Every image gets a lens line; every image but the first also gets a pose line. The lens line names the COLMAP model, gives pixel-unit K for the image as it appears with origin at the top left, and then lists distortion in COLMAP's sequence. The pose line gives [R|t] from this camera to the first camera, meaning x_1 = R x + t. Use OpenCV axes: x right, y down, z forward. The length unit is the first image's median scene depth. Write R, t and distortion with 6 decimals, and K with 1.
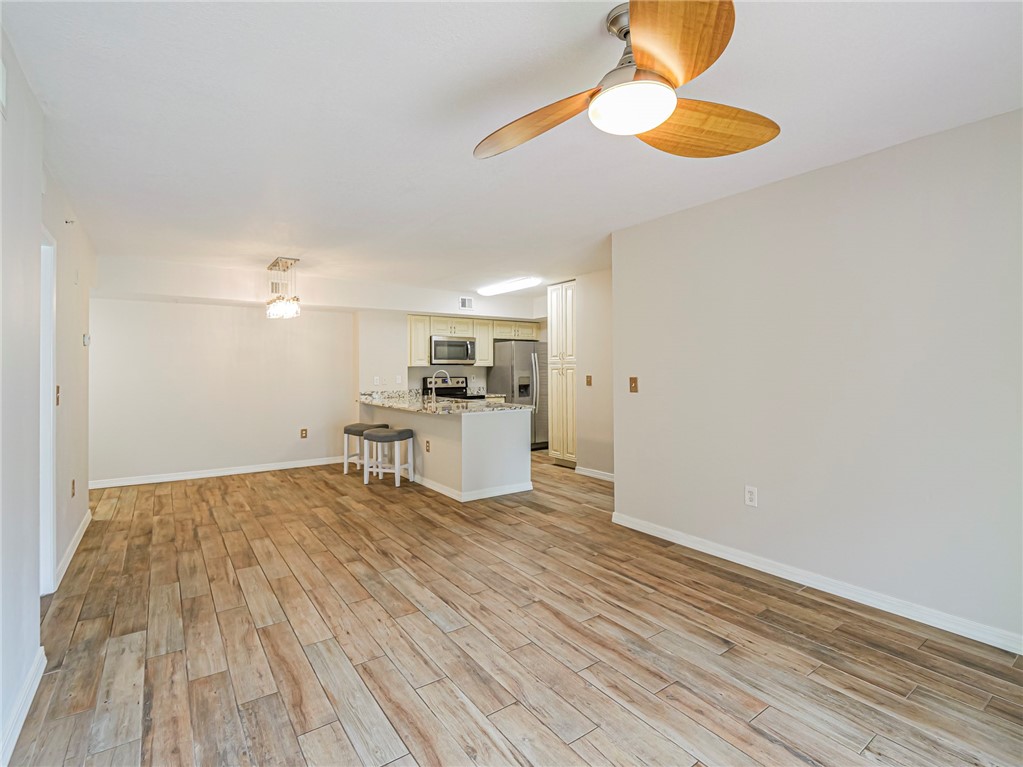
lens RADIAL K [[499.8, 0, 513.9], [0, 499.8, 361.1], [0, 0, 1]] dist [-0.015046, 0.000138]
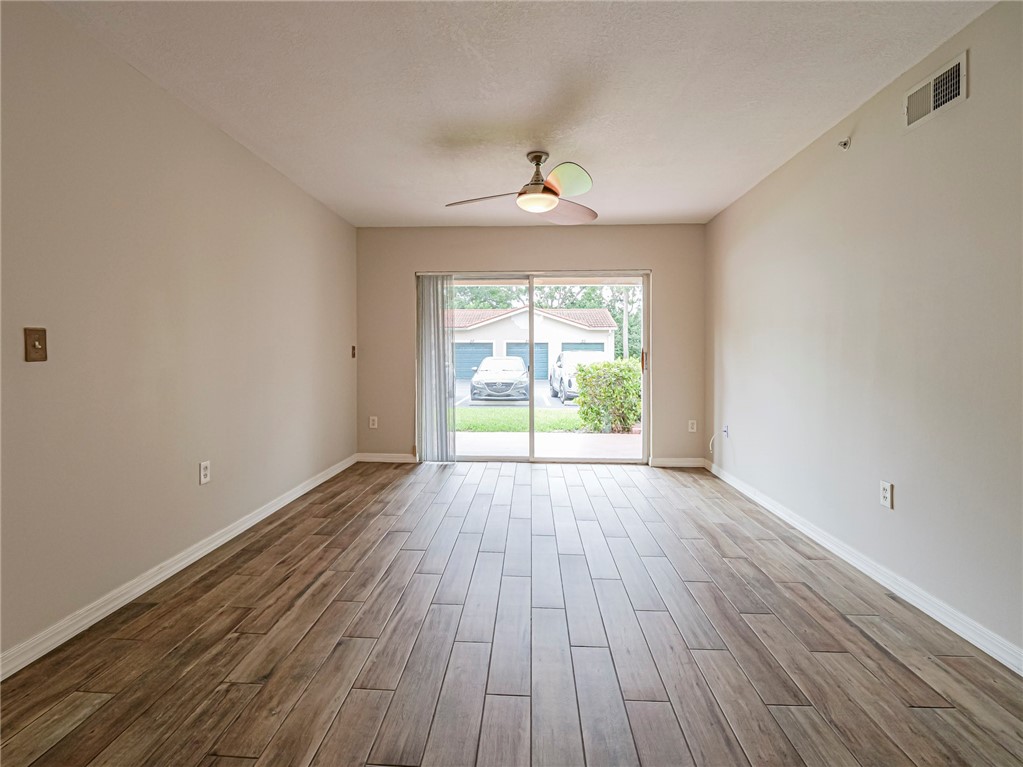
lens RADIAL K [[499.8, 0, 499.1], [0, 499.8, 356.3], [0, 0, 1]] dist [-0.015046, 0.000138]
pose [[-0.774512, 0.001196, 0.632558, -0.381118], [-0.007164, 0.999917, -0.010662, 0.060888], [-0.632519, -0.012789, -0.774439, 1.098414]]
